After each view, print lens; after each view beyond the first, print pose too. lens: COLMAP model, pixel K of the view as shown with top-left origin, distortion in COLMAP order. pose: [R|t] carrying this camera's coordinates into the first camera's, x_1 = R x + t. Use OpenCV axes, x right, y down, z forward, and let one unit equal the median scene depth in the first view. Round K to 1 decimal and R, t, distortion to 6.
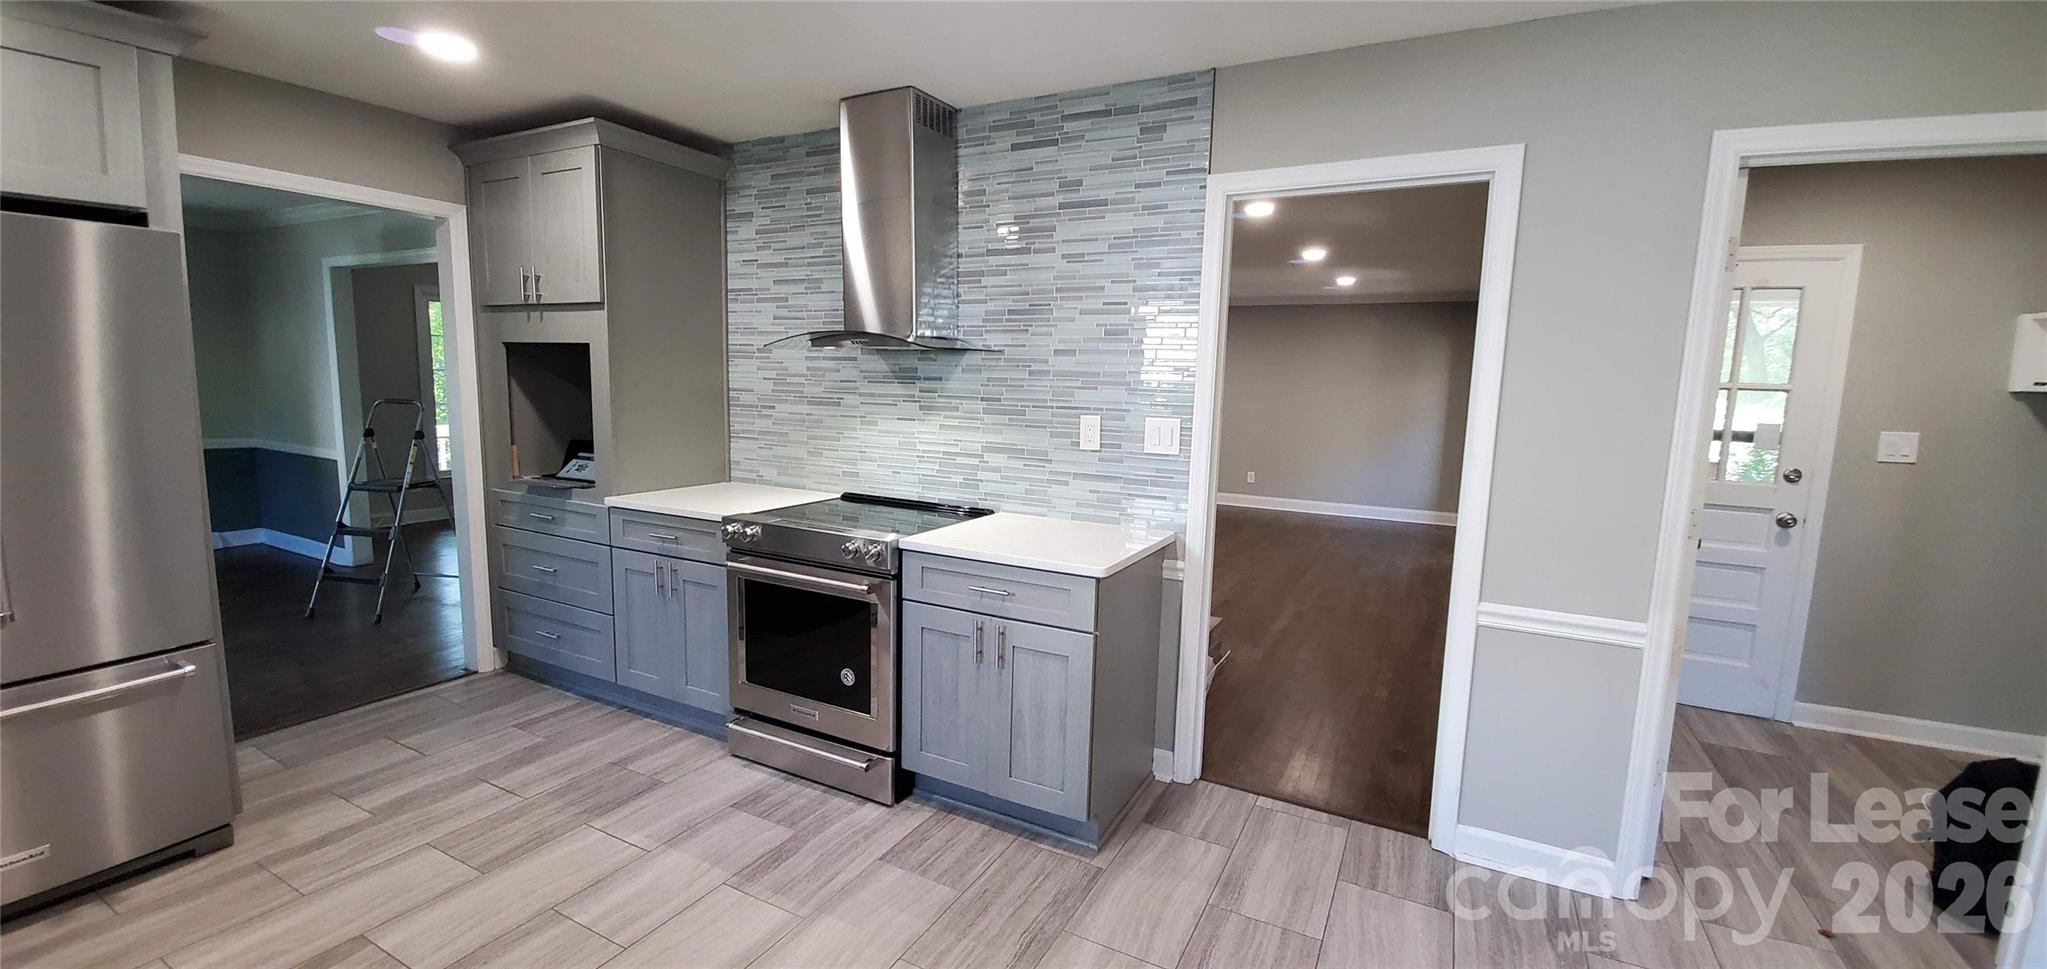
lens RADIAL K [[813.9, 0, 1027.2], [0, 813.9, 473.9], [0, 0, 1]] dist [0.000366, -0.007094]
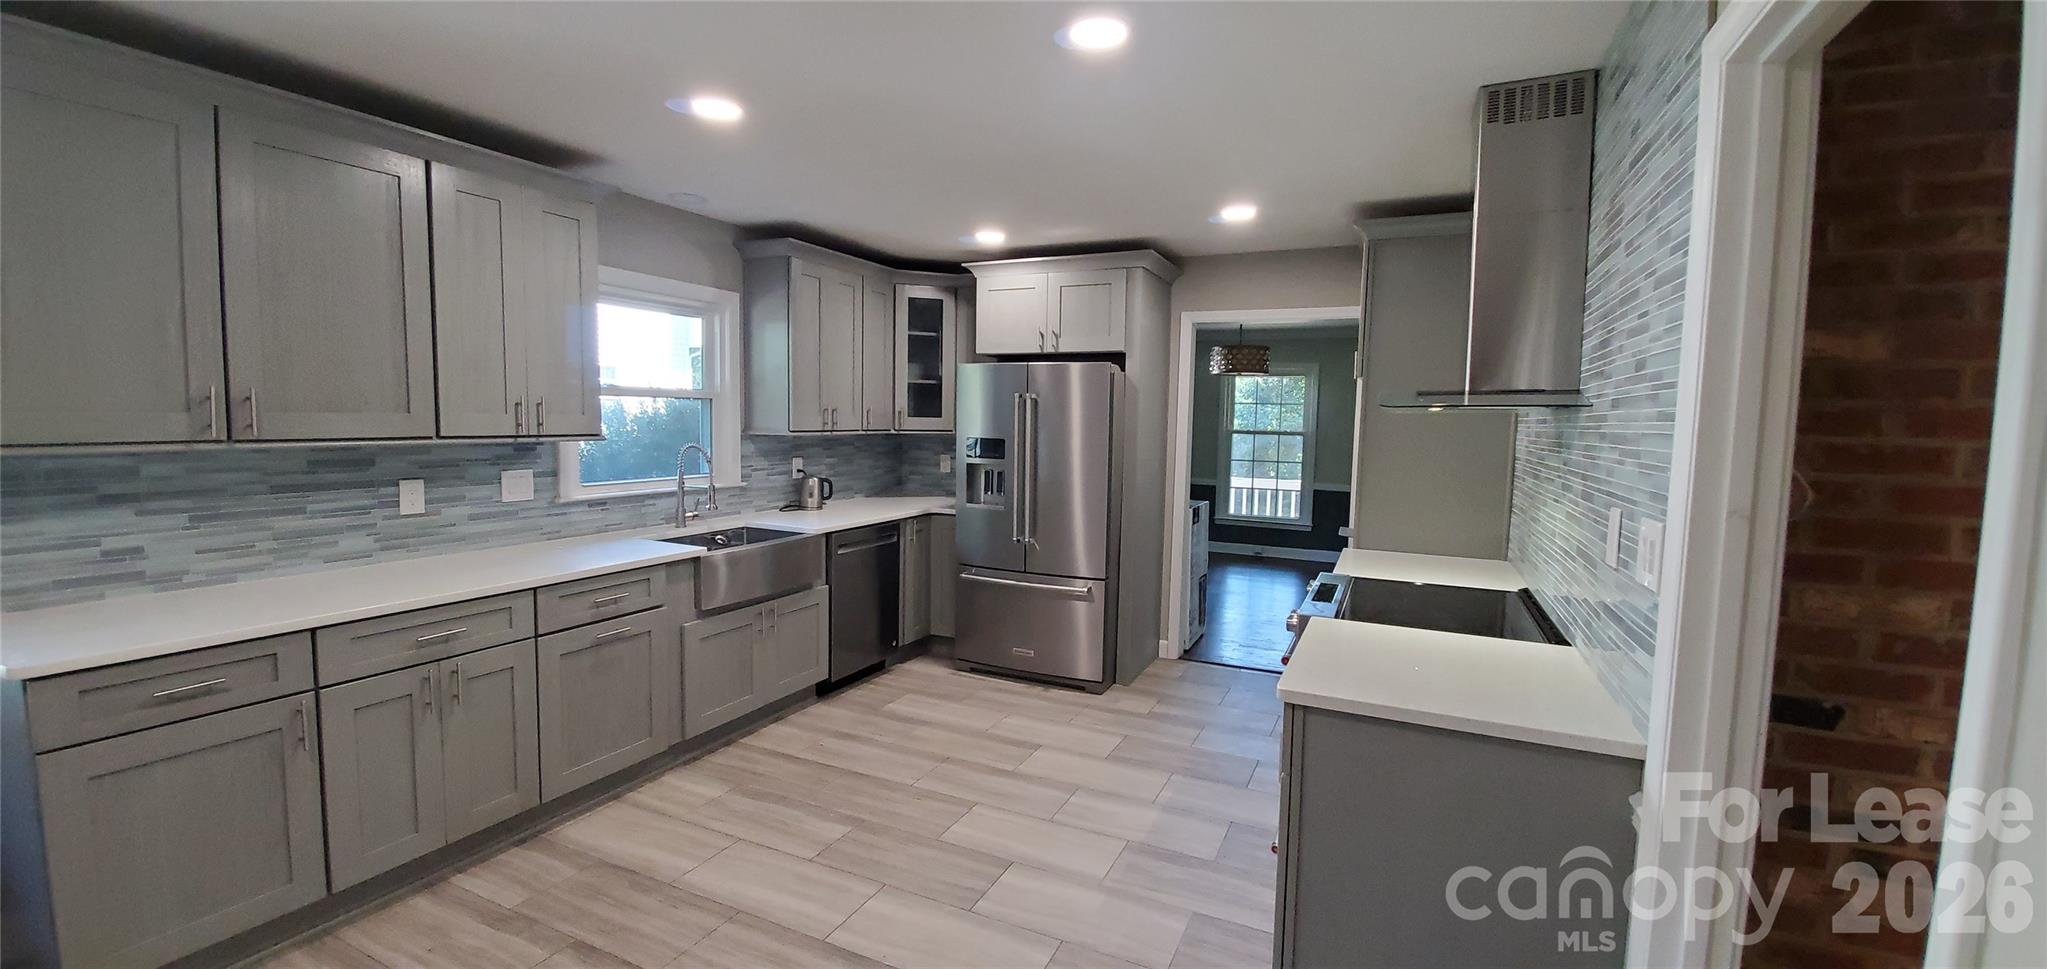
lens RADIAL K [[813.9, 0, 1025.5], [0, 813.9, 487.1], [0, 0, 1]] dist [0.000366, -0.007094]
pose [[0.038968, 0.062171, -0.997305, 0.671248], [-0.135043, 0.989234, 0.056391, -0.068120], [0.990073, 0.132482, 0.046944, 0.571762]]
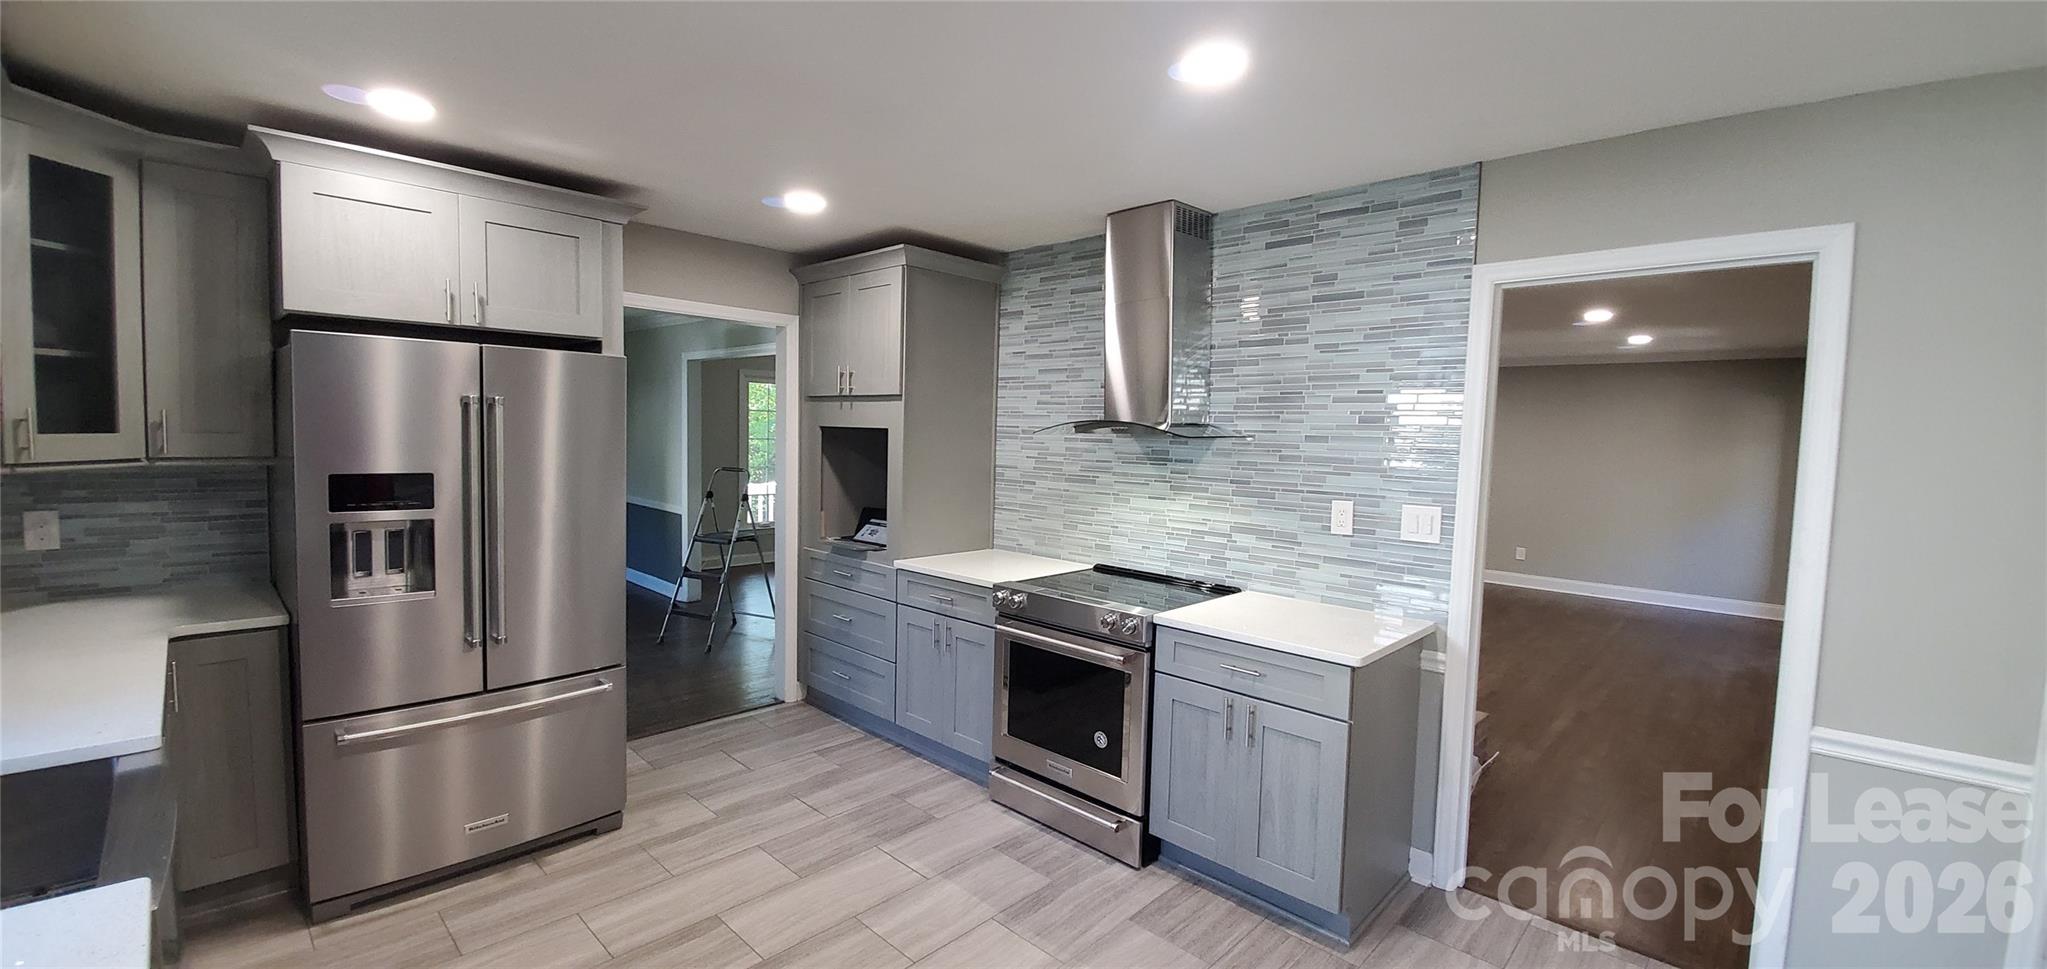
lens RADIAL K [[813.9, 0, 1026.0], [0, 813.9, 477.7], [0, 0, 1]] dist [0.000366, -0.007094]
pose [[0.961348, 0.013575, -0.275002, -0.024015], [-0.031484, 0.997652, -0.060814, -0.026810], [0.273531, 0.067121, 0.959518, -0.078714]]
